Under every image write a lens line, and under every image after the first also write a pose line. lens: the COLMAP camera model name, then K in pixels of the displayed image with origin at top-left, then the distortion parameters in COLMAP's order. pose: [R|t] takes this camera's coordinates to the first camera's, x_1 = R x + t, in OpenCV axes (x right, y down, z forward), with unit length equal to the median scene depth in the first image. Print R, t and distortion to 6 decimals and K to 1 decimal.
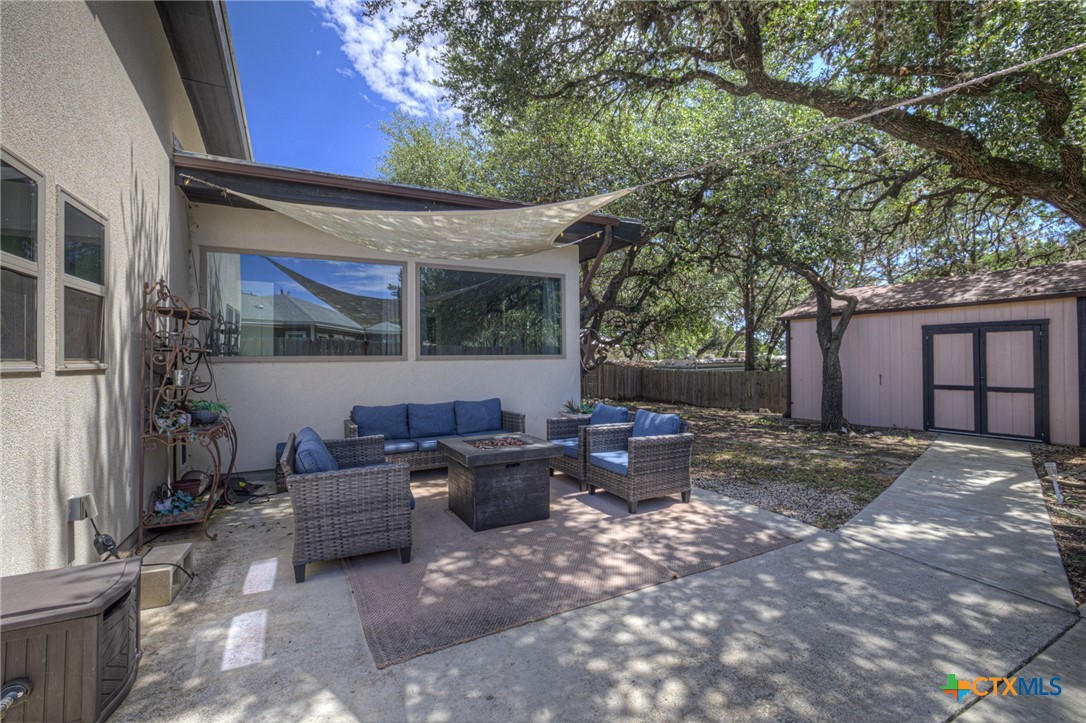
lens RADIAL K [[465.2, 0, 536.4], [0, 465.2, 359.2], [0, 0, 1]] dist [-0.045429, 0.016760]
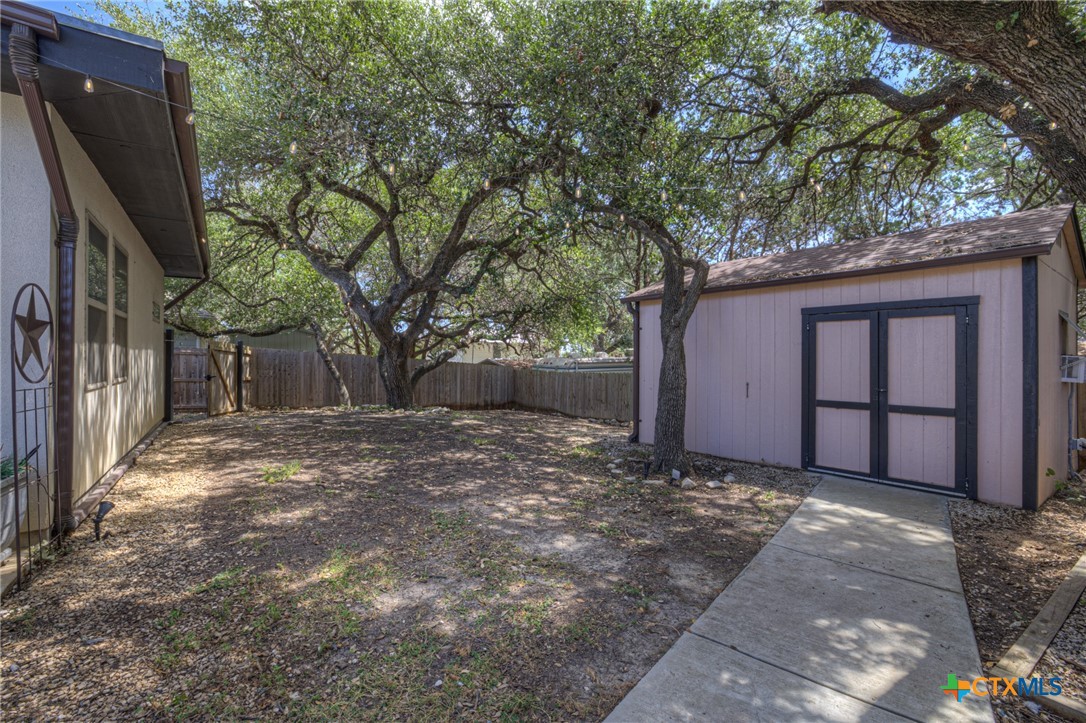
lens RADIAL K [[476.4, 0, 541.4], [0, 476.4, 360.5], [0, 0, 1]] dist [-0.045715, 0.021150]
pose [[0.992310, 0.009108, 0.123445, 0.894209], [-0.010029, 0.999926, 0.006838, -0.000811], [-0.123373, -0.008023, 0.992328, 0.847728]]
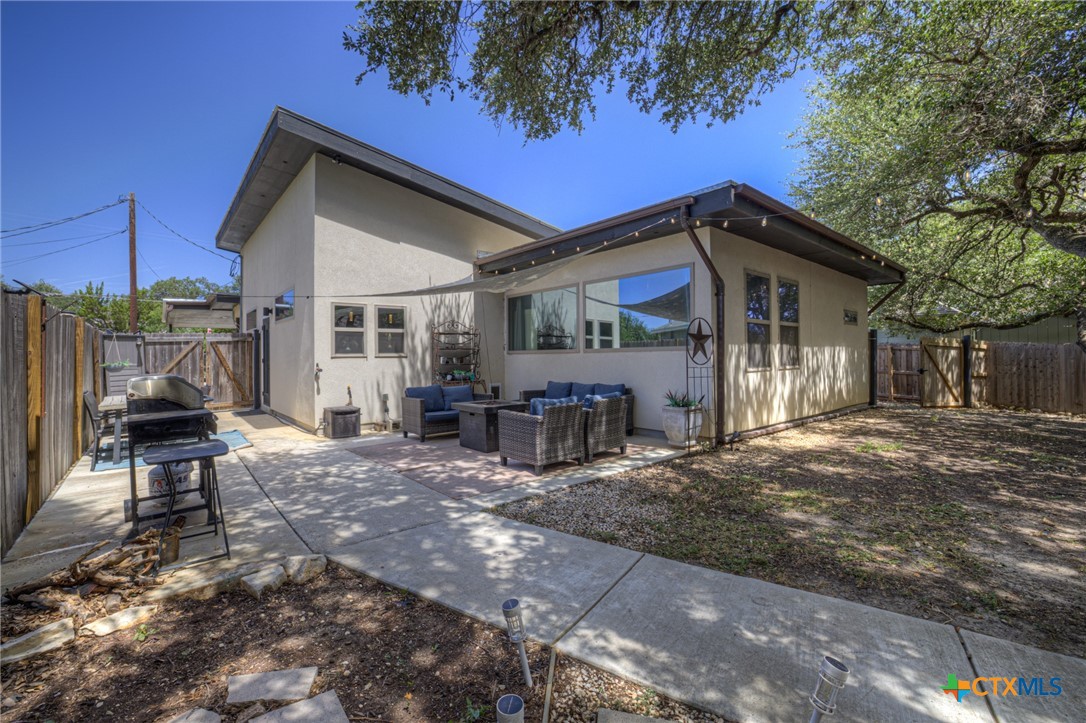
lens RADIAL K [[465.2, 0, 536.4], [0, 465.2, 359.2], [0, 0, 1]] dist [-0.045429, 0.016760]
pose [[0.224791, 0.011144, -0.974343, 1.571965], [0.008051, 0.999879, 0.013293, 0.004050], [0.974374, -0.010832, 0.224674, 0.792352]]
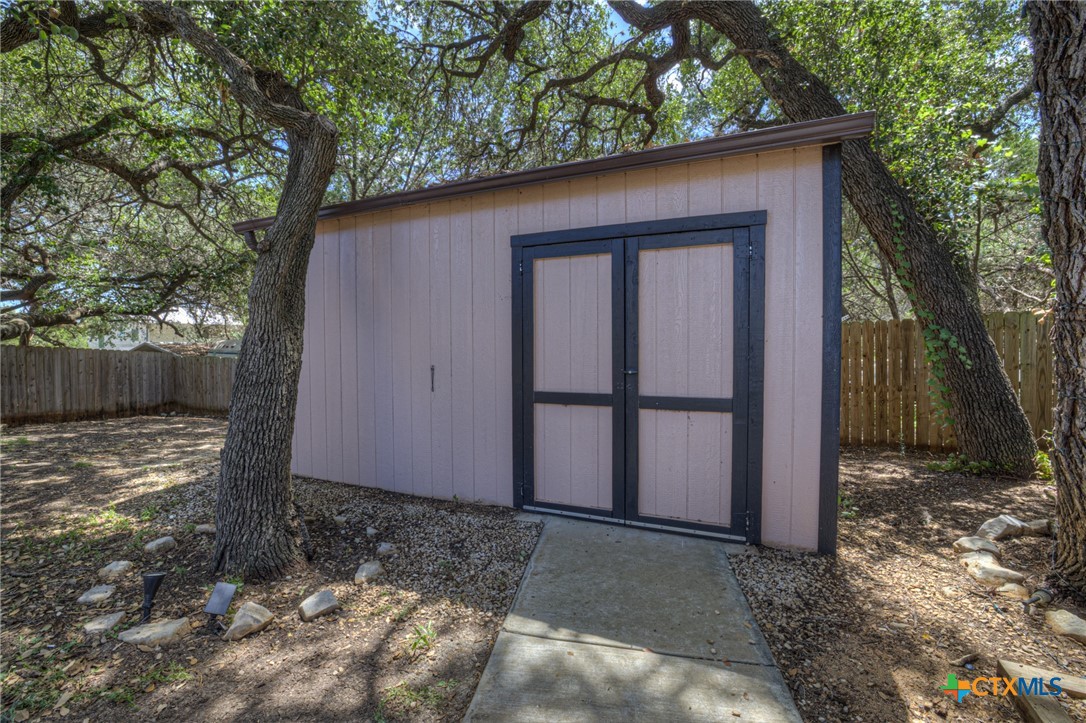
lens RADIAL K [[465.2, 0, 536.4], [0, 465.2, 359.2], [0, 0, 1]] dist [-0.045429, 0.016760]
pose [[0.816191, -0.011544, 0.577667, 1.445008], [-0.004703, 0.999635, 0.026621, 0.041804], [-0.577763, -0.024445, 0.815838, 1.506791]]
